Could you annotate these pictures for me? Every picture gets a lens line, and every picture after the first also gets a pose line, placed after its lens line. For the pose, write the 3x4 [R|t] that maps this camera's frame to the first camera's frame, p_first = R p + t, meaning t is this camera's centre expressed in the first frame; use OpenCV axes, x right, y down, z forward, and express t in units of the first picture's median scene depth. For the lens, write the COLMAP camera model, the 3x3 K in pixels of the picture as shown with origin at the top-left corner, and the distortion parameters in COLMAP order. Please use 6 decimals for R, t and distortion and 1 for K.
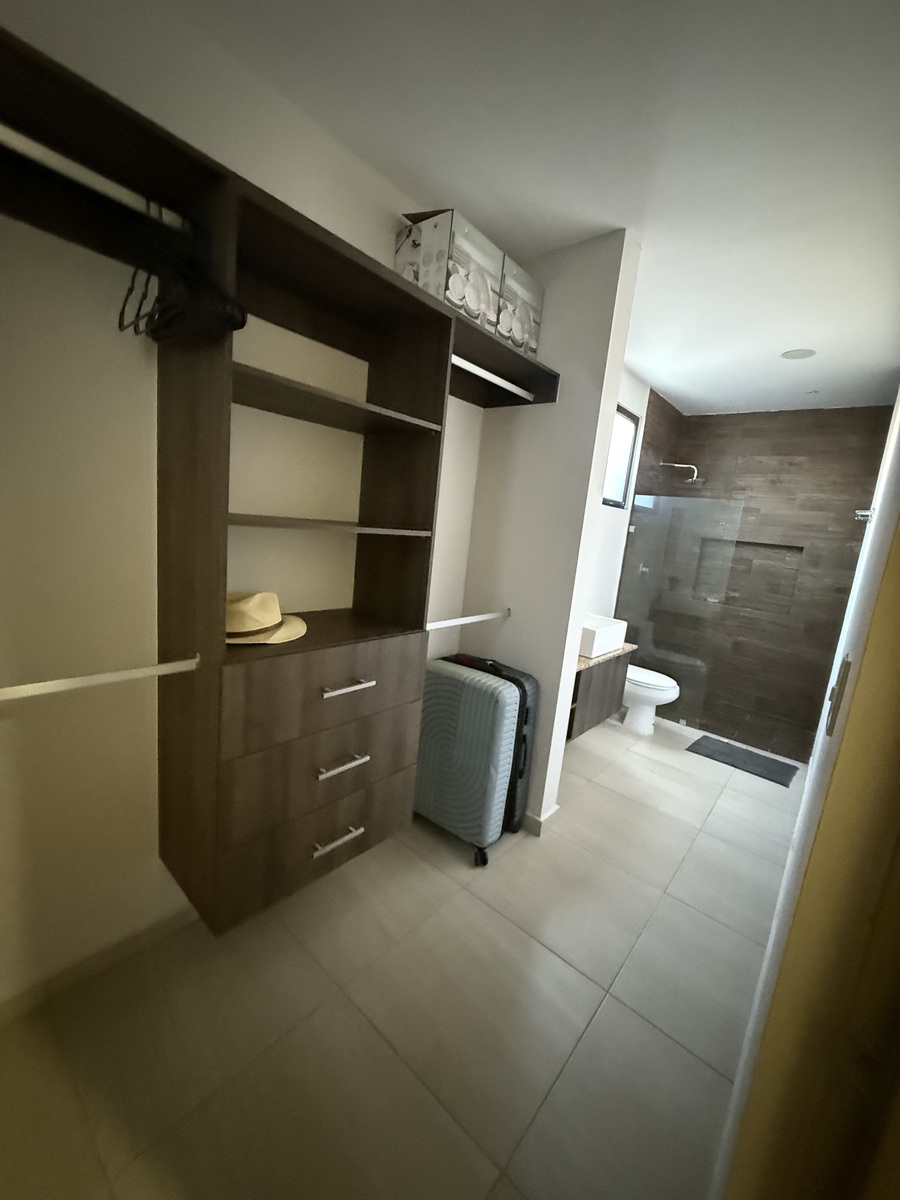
lens RADIAL K [[479.2, 0, 449.3], [0, 479.2, 598.1], [0, 0, 1]] dist [0.002330, -0.000600]
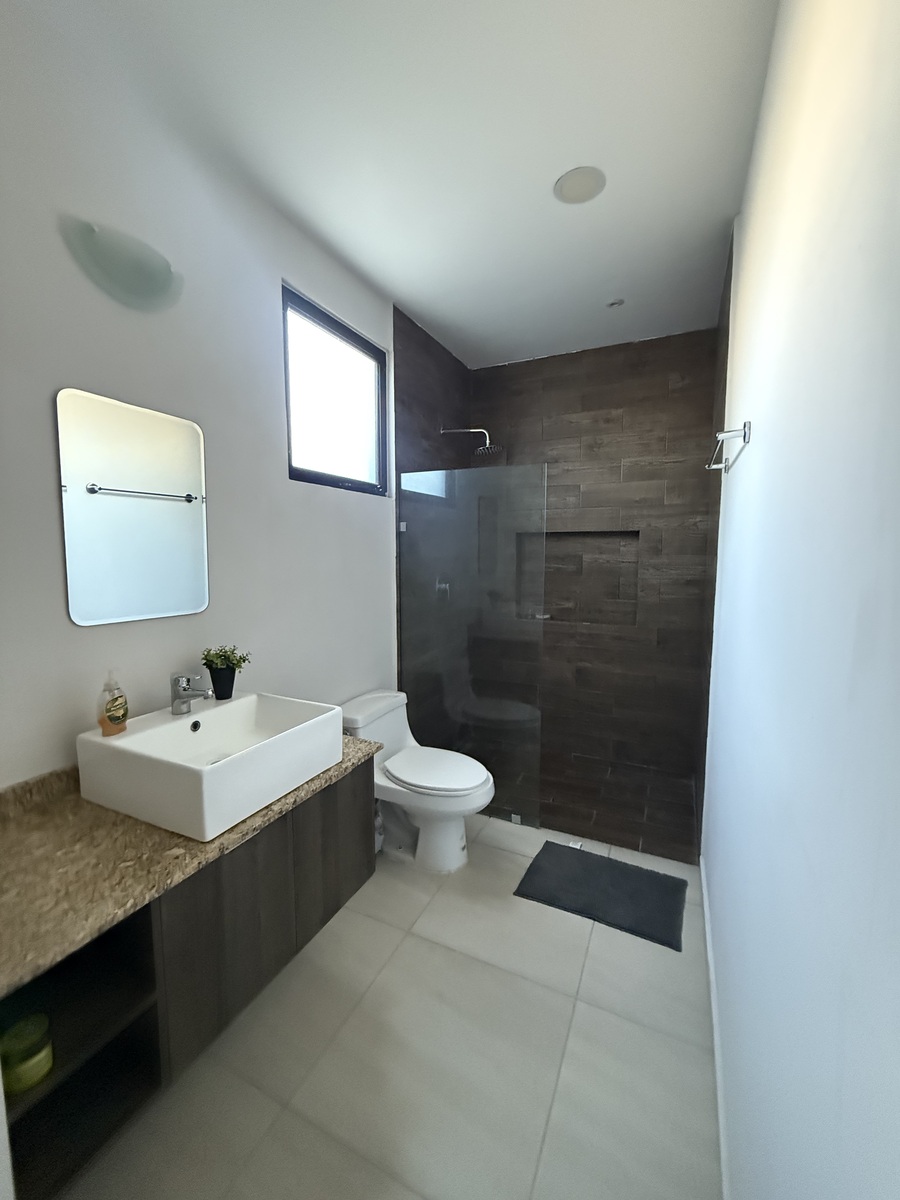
lens RADIAL K [[479.2, 0, 451.2], [0, 479.2, 599.6], [0, 0, 1]] dist [0.002330, -0.000600]
pose [[0.960985, -0.126890, 0.245780, 0.267842], [0.138678, 0.989846, -0.031191, -0.019108], [-0.239326, 0.064058, 0.968824, 0.364153]]
